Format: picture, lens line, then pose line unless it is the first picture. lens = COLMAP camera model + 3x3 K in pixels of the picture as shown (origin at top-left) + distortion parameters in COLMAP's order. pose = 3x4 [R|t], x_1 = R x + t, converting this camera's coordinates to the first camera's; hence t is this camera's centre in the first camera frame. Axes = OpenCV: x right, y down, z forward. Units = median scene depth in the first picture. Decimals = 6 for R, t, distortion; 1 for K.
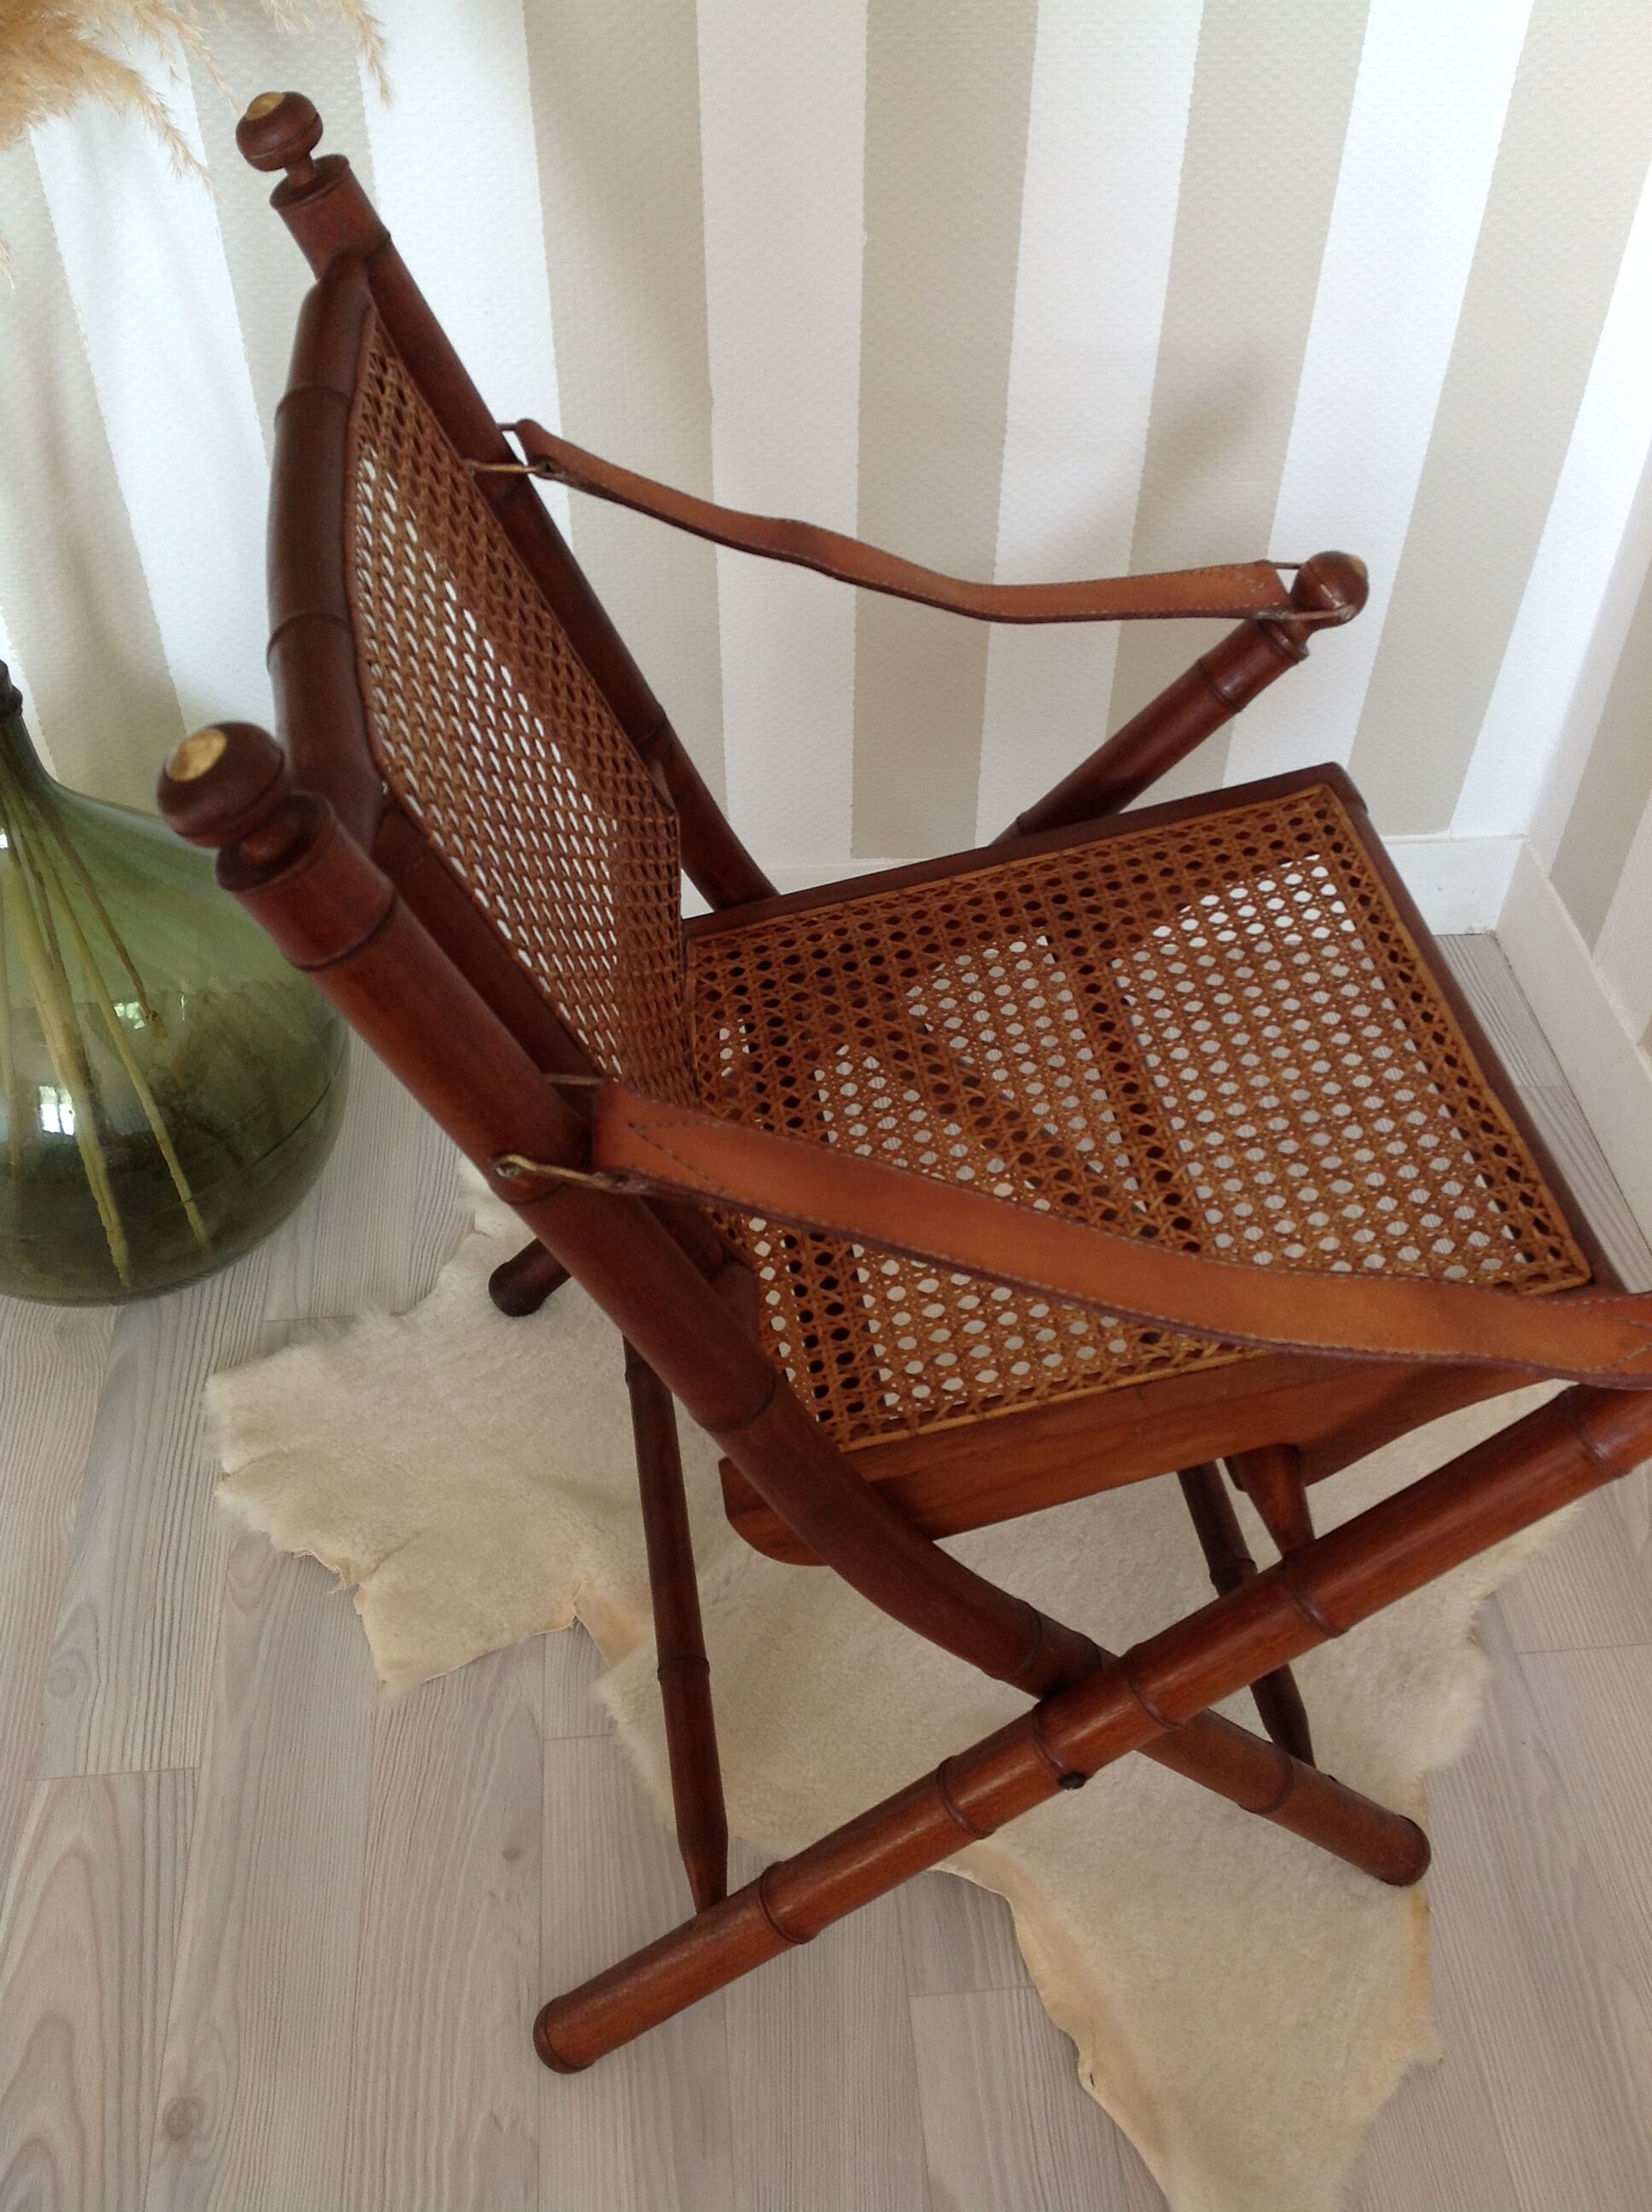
lens RADIAL K [[2069.1, 0, 817.4], [0, 2069.1, 1099.4], [0, 0, 1]] dist [0.142156, -0.278508]
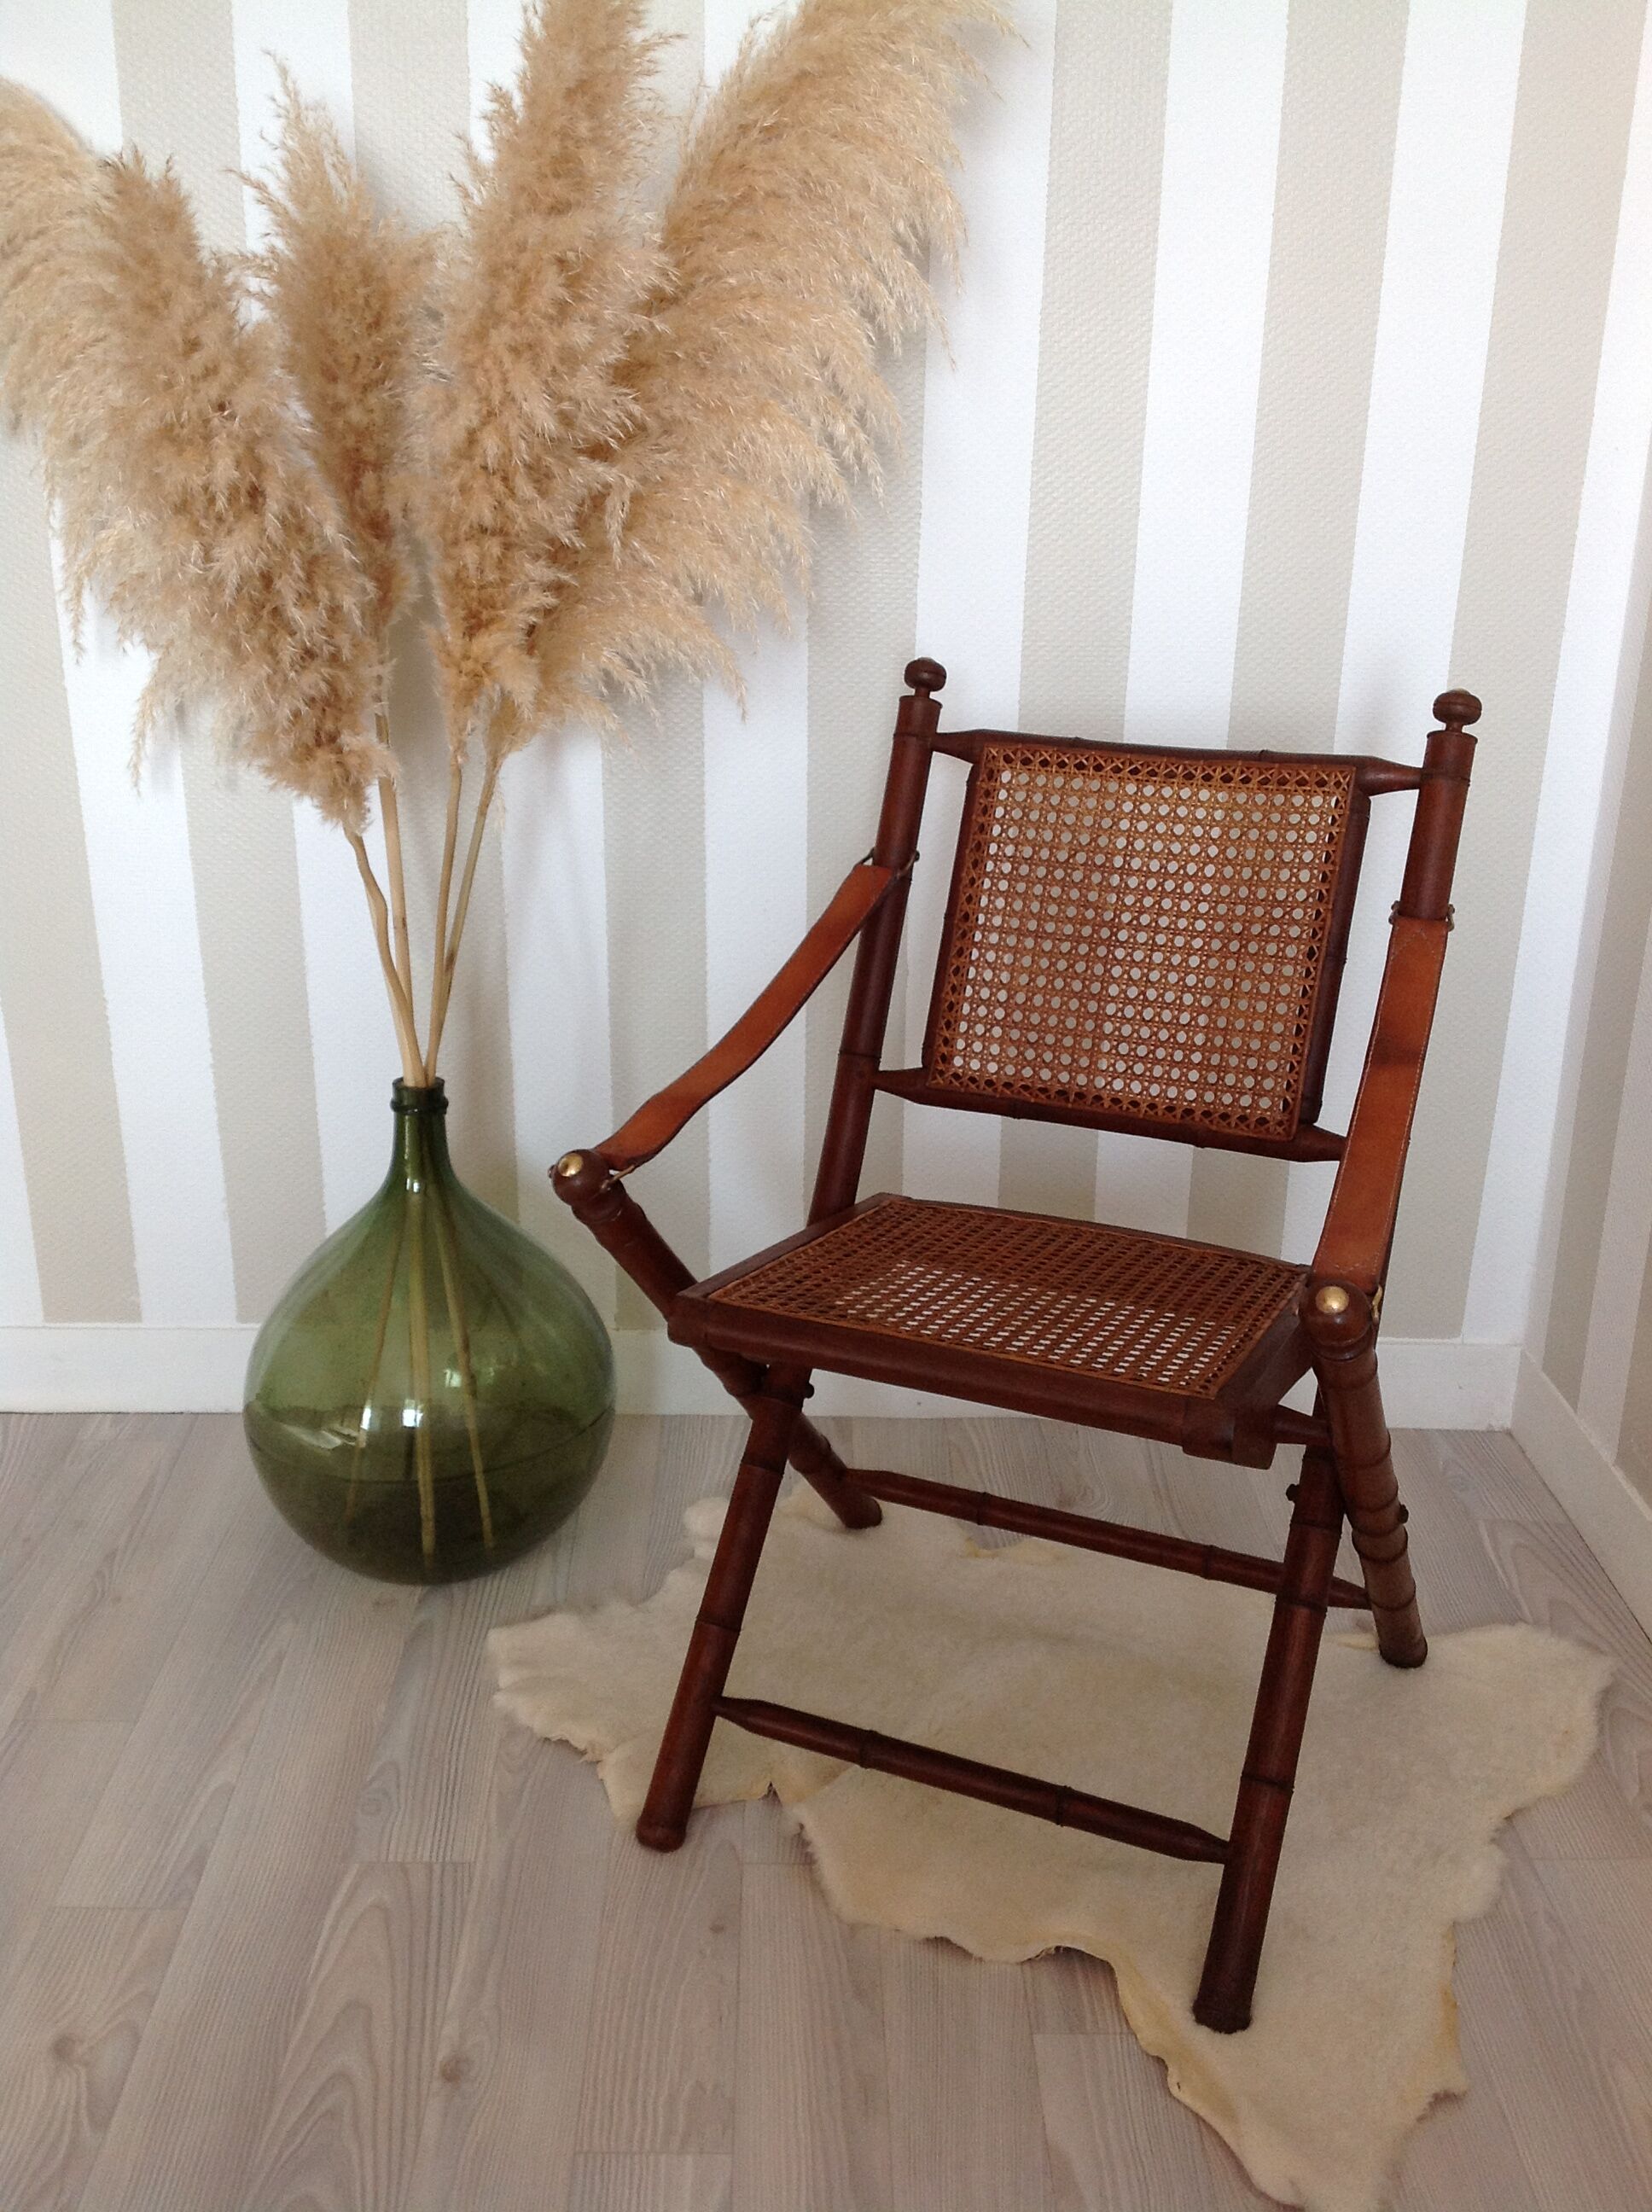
lens RADIAL K [[2069.1, 0, 817.4], [0, 2069.1, 1099.4], [0, 0, 1]] dist [0.142156, -0.278508]
pose [[0.997292, 0.031109, -0.066646, -0.016065], [-0.056529, 0.903916, -0.423958, 0.427227], [0.047053, 0.426577, 0.903226, -0.337053]]
